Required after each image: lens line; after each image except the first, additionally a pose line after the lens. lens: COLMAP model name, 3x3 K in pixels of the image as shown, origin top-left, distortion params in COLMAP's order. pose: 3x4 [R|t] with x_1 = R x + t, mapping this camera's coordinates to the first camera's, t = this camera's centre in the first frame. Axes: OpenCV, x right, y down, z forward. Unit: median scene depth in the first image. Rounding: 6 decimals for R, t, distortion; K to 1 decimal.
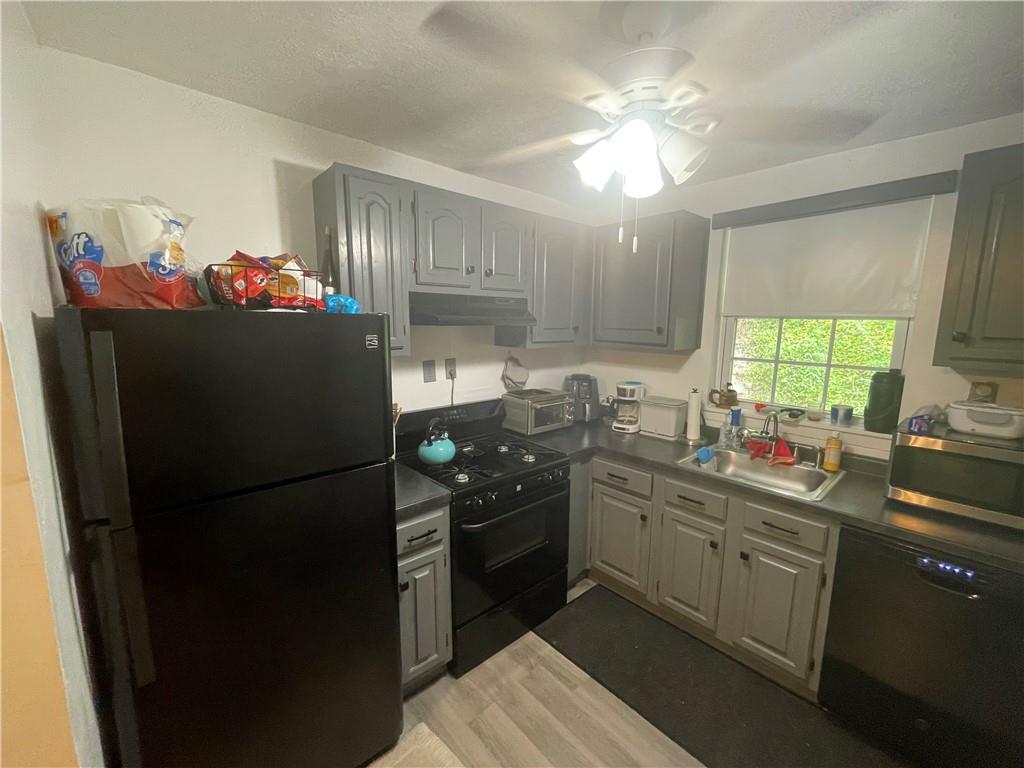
lens RADIAL K [[416.5, 0, 510.6], [0, 416.5, 385.5], [0, 0, 1]] dist [-0.001451, -0.000108]
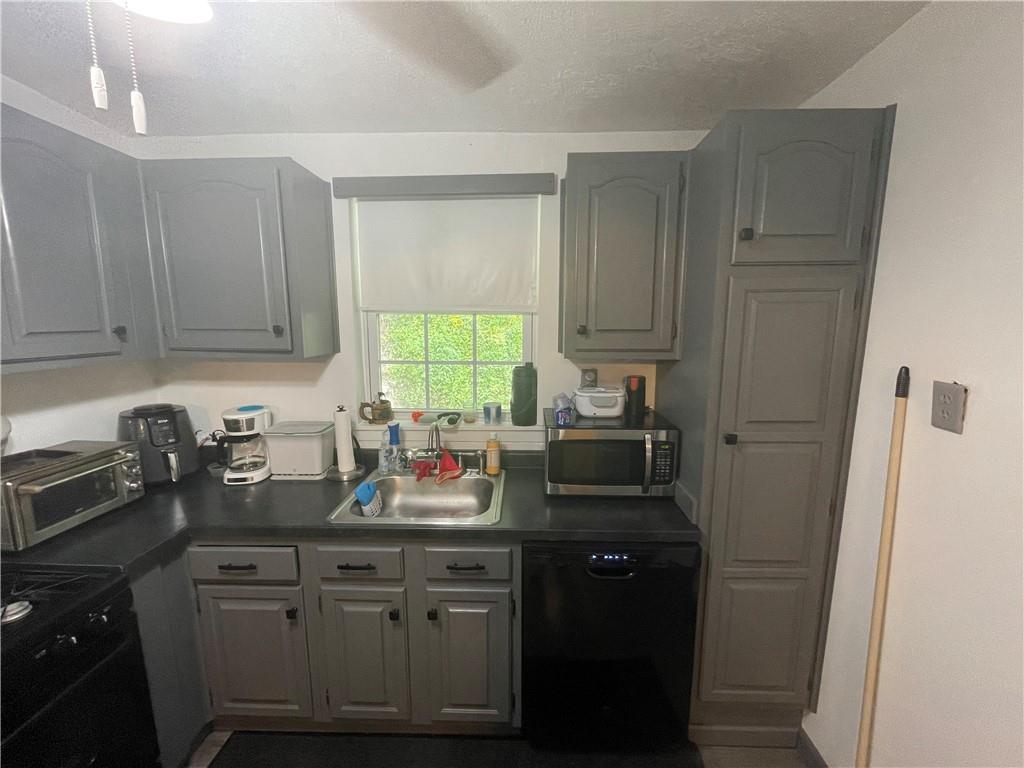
lens RADIAL K [[416.5, 0, 512.9], [0, 416.5, 384.0], [0, 0, 1]] dist [-0.001451, -0.000108]
pose [[0.682514, -0.116868, 0.721468, 0.126238], [0.117622, 0.991829, 0.049392, -0.035914], [-0.721346, 0.051149, 0.690684, 0.273564]]
